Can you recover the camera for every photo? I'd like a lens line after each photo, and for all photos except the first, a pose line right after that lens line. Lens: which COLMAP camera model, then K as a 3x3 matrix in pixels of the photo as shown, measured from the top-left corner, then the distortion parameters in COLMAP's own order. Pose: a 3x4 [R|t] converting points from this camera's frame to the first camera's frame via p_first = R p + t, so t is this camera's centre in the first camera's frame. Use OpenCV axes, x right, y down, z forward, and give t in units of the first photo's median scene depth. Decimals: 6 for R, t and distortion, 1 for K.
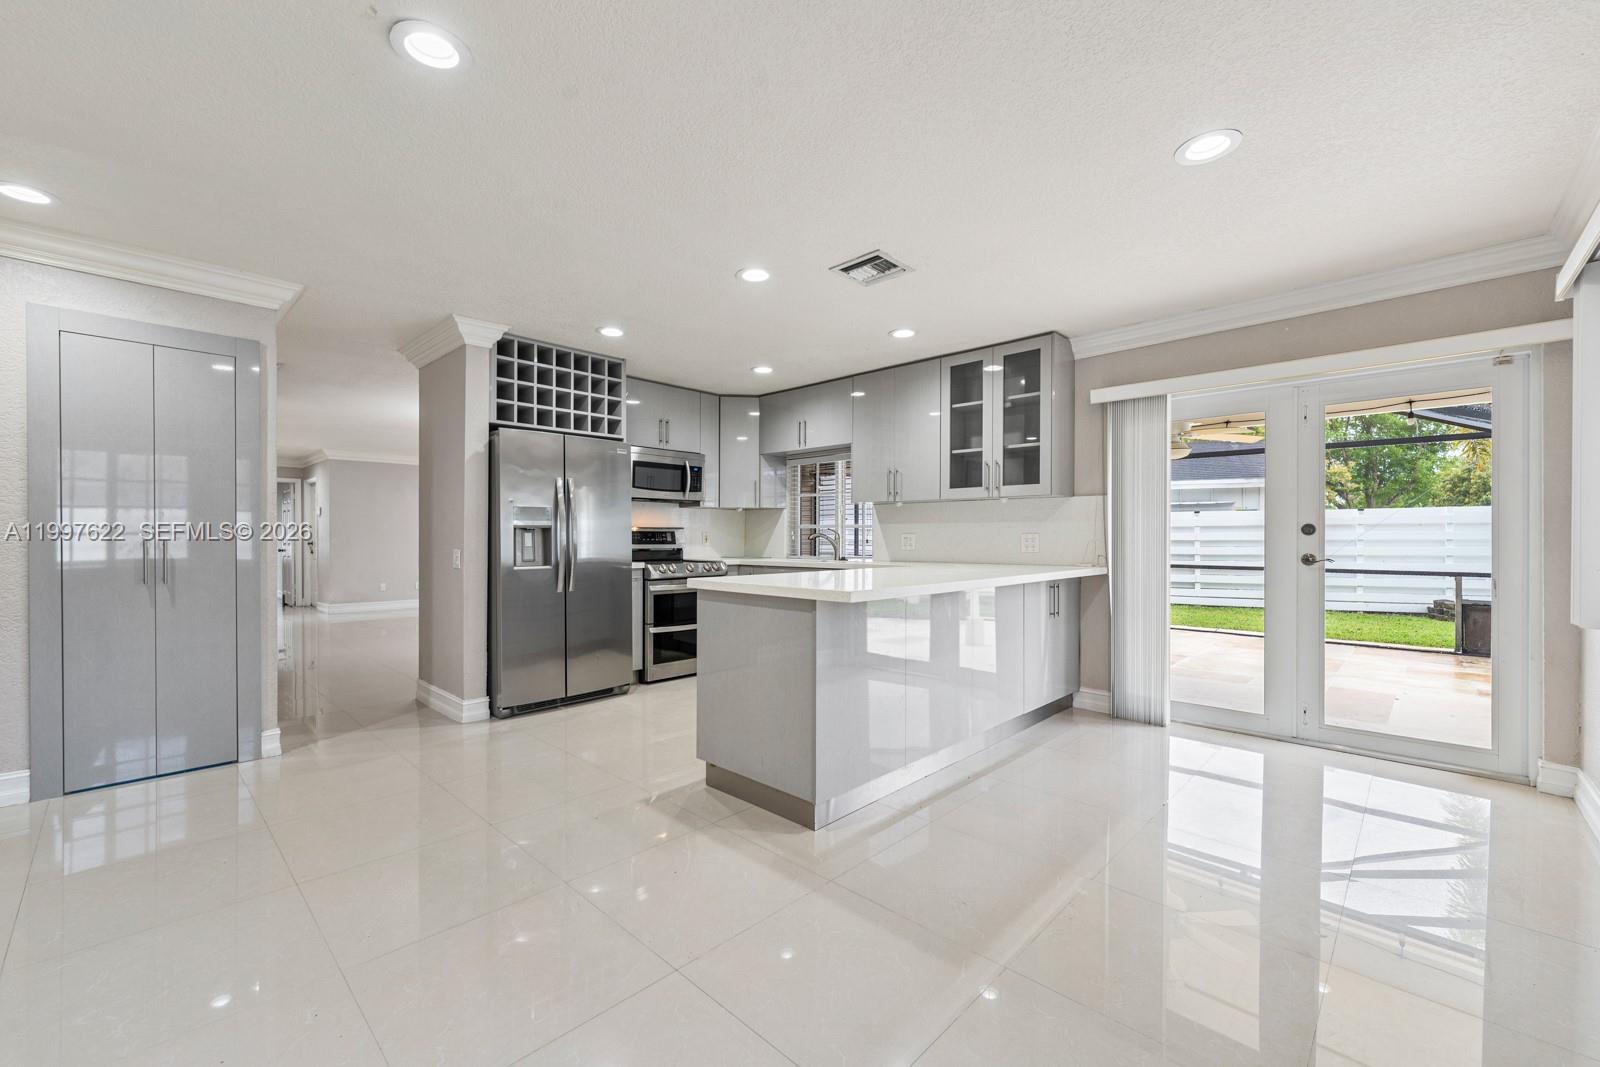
lens RADIAL K [[649.0, 0, 798.8], [0, 649.0, 539.0], [0, 0, 1]] dist [0.001437, -0.000340]
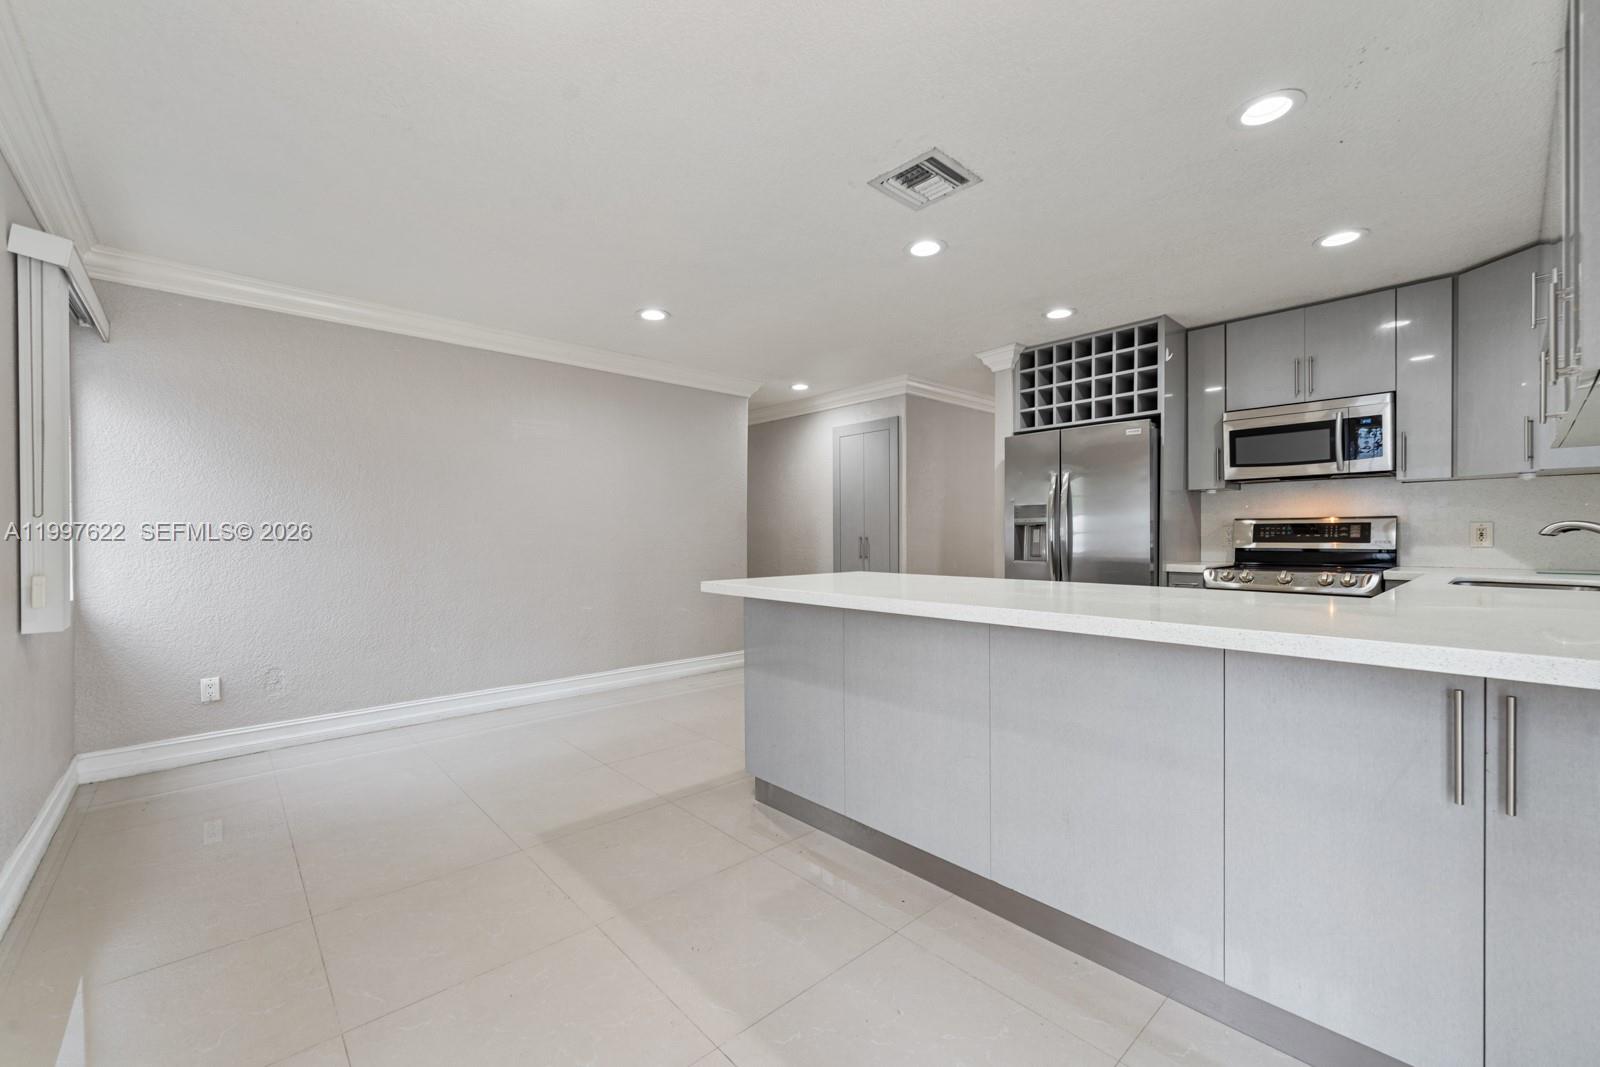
lens RADIAL K [[656.4, 0, 799.8], [0, 656.4, 537.5], [0, 0, 1]] dist [0.001010, 0.000089]
pose [[-0.068328, -0.000810, -0.997663, 0.605503], [0.000855, 0.999999, -0.000871, 0.003609], [0.997663, -0.000912, -0.068327, 0.615169]]
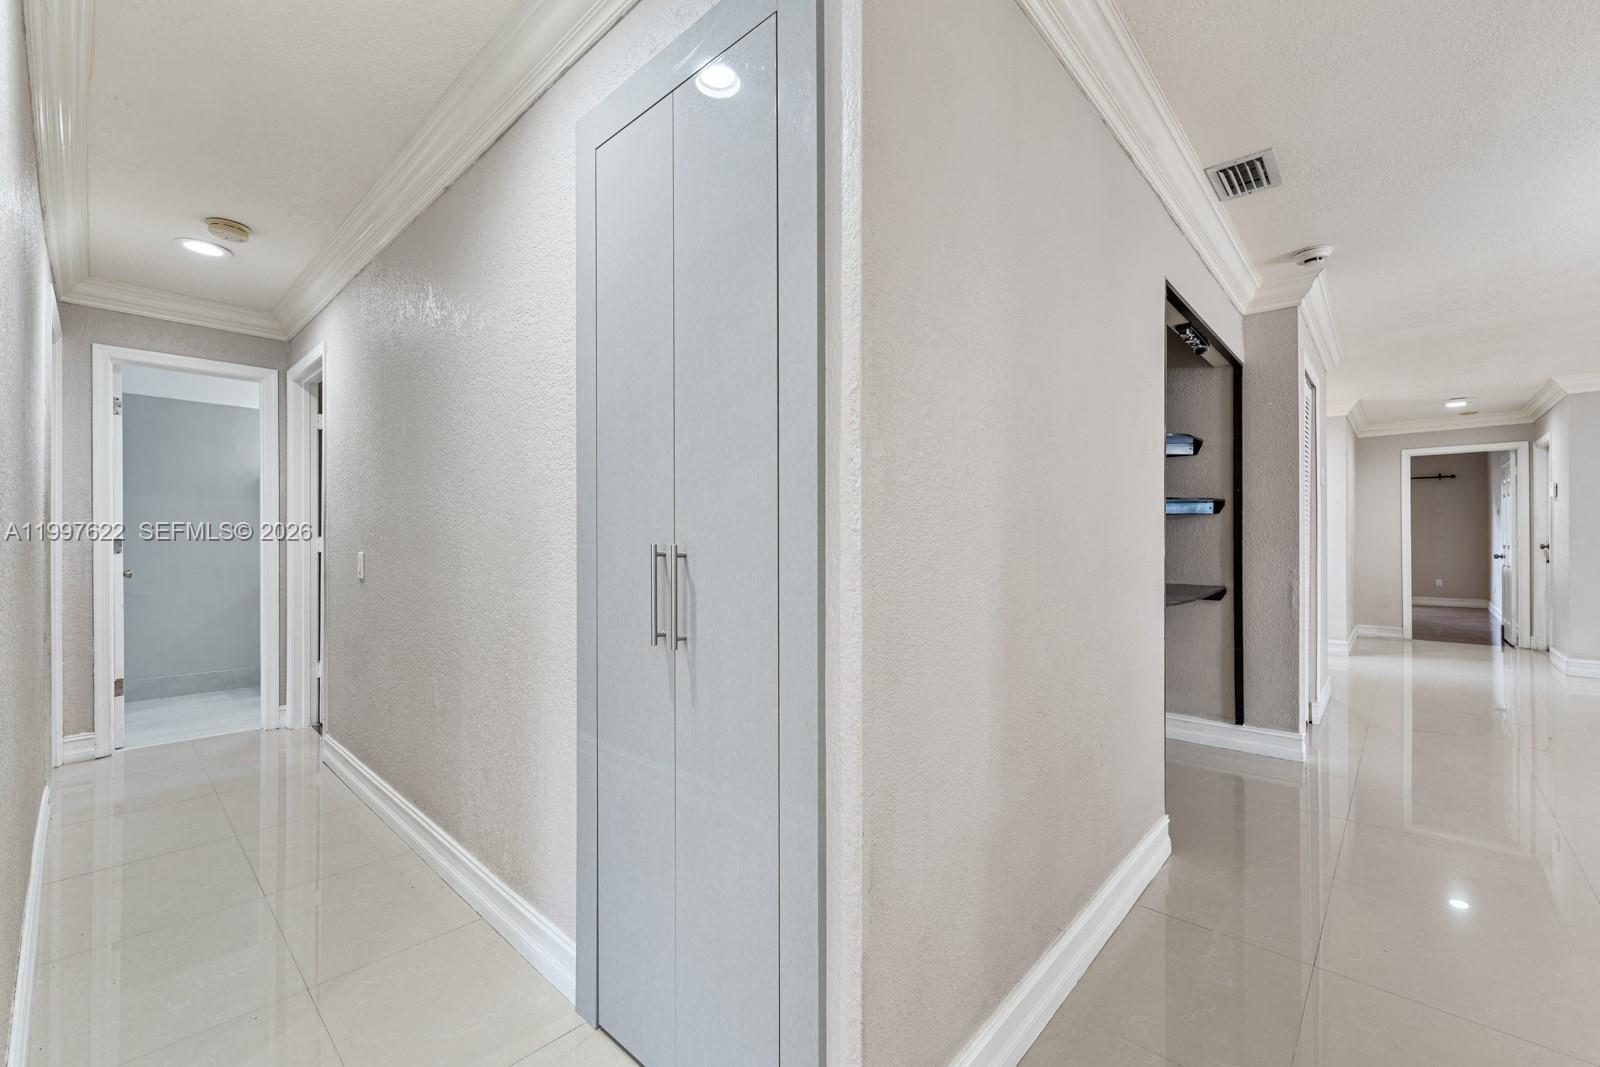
lens RADIAL K [[656.4, 0, 799.8], [0, 656.4, 537.5], [0, 0, 1]] dist [0.001010, 0.000089]
pose [[0.015931, -0.000912, -0.999873, -0.364126], [-0.000167, 1.000000, -0.000915, -0.002075], [0.999873, 0.000181, 0.015931, 0.701806]]
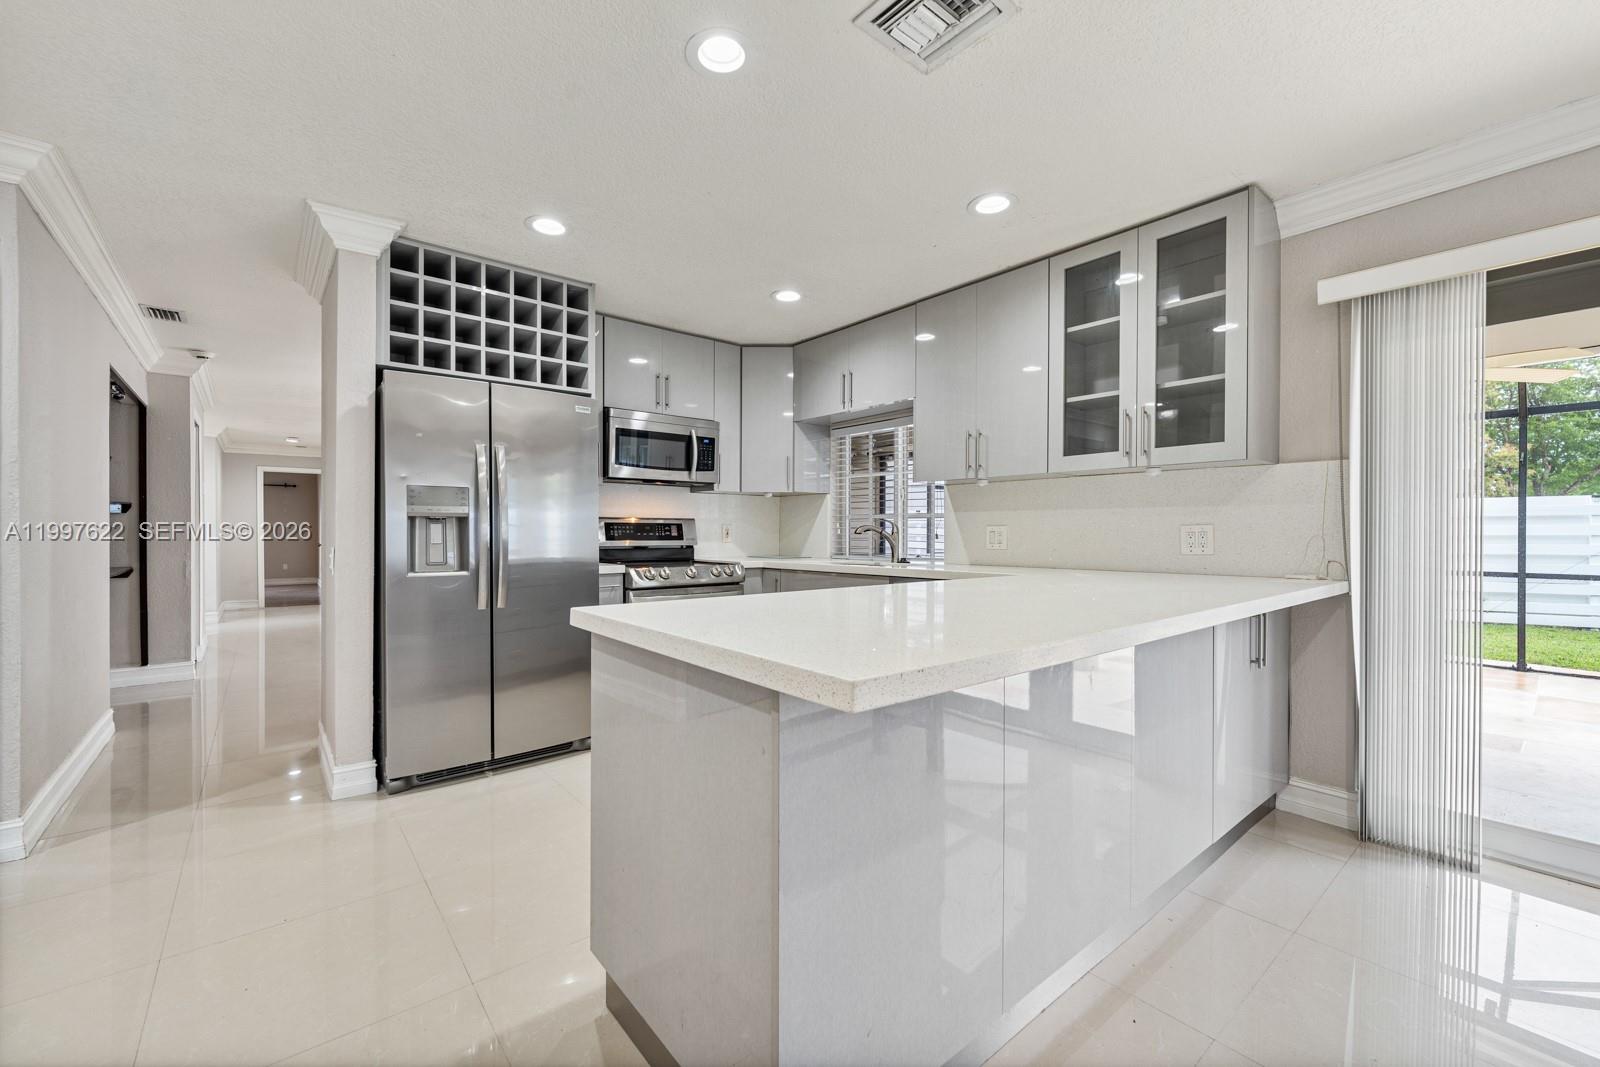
lens RADIAL K [[650.1, 0, 796.4], [0, 650.1, 535.3], [0, 0, 1]] dist [-0.000076, 0.000129]
pose [[0.992595, 0.001050, -0.121469, 0.045560], [-0.000749, 0.999997, 0.002520, 0.000347], [0.121471, -0.002411, 0.992592, 0.317942]]
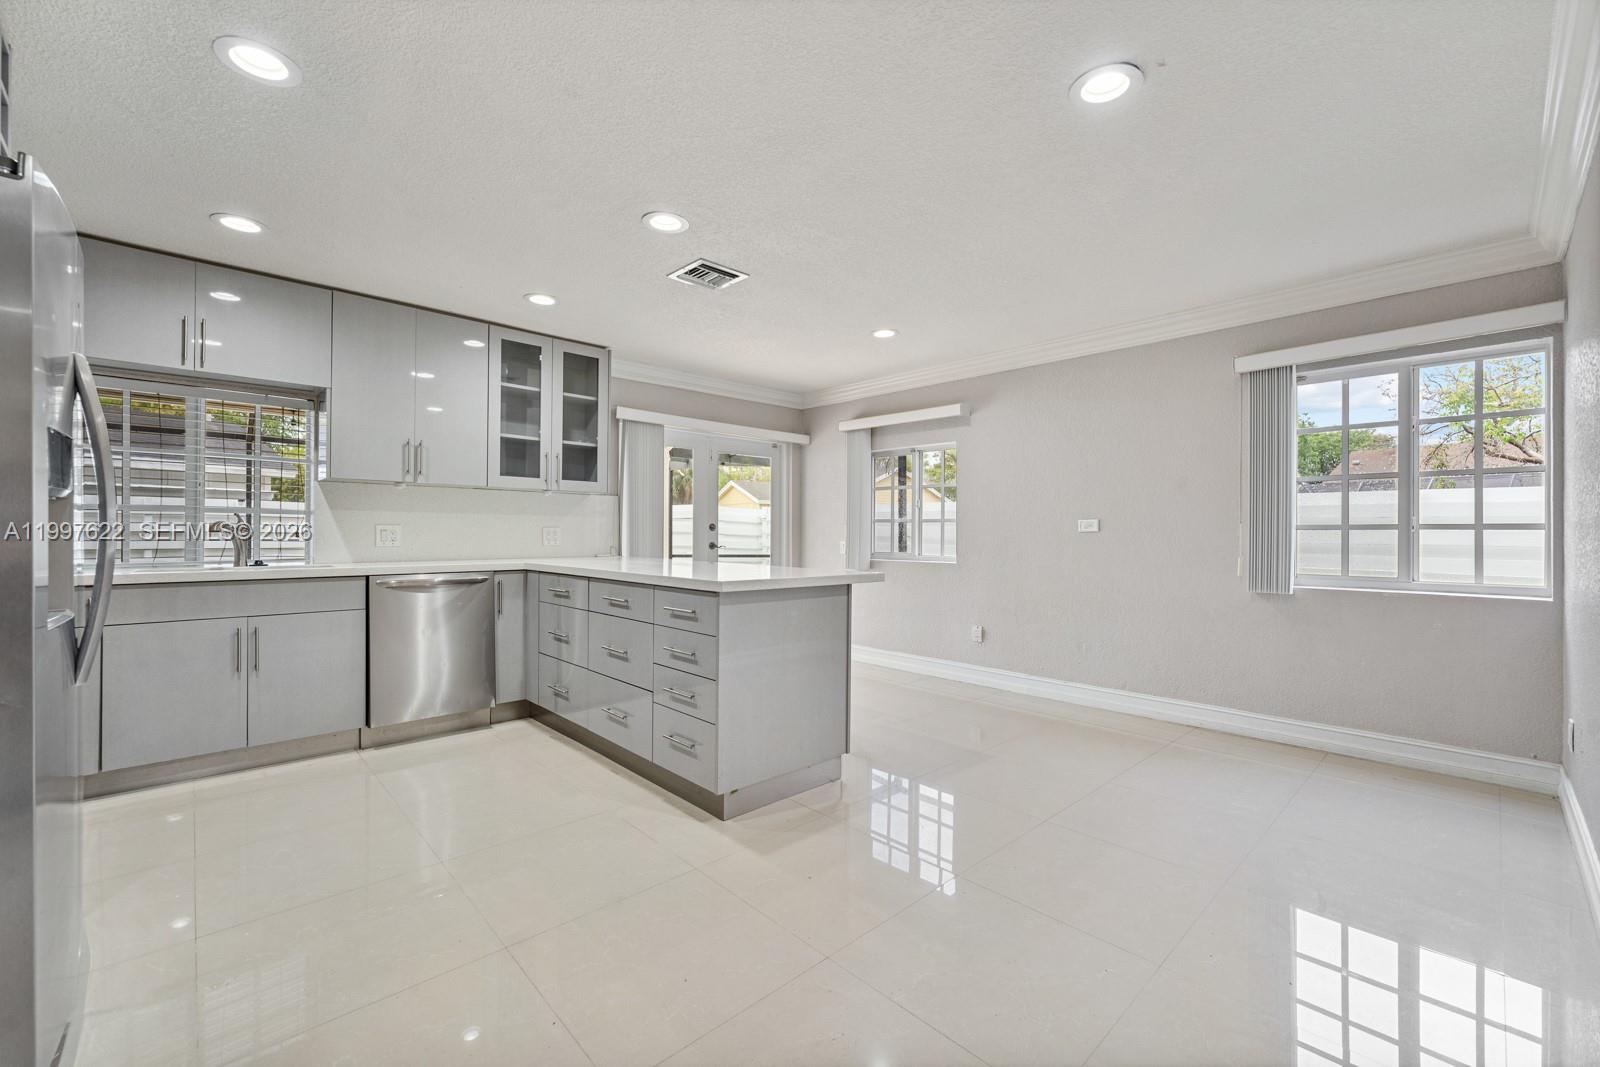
lens RADIAL K [[645.5, 0, 795.3], [0, 645.5, 532.6], [0, 0, 1]] dist [-0.003211, -0.000227]
pose [[0.057632, 0.002199, 0.998335, -0.624323], [-0.002876, 0.999994, -0.002036, 0.000948], [-0.998334, -0.002754, 0.057638, 0.545766]]
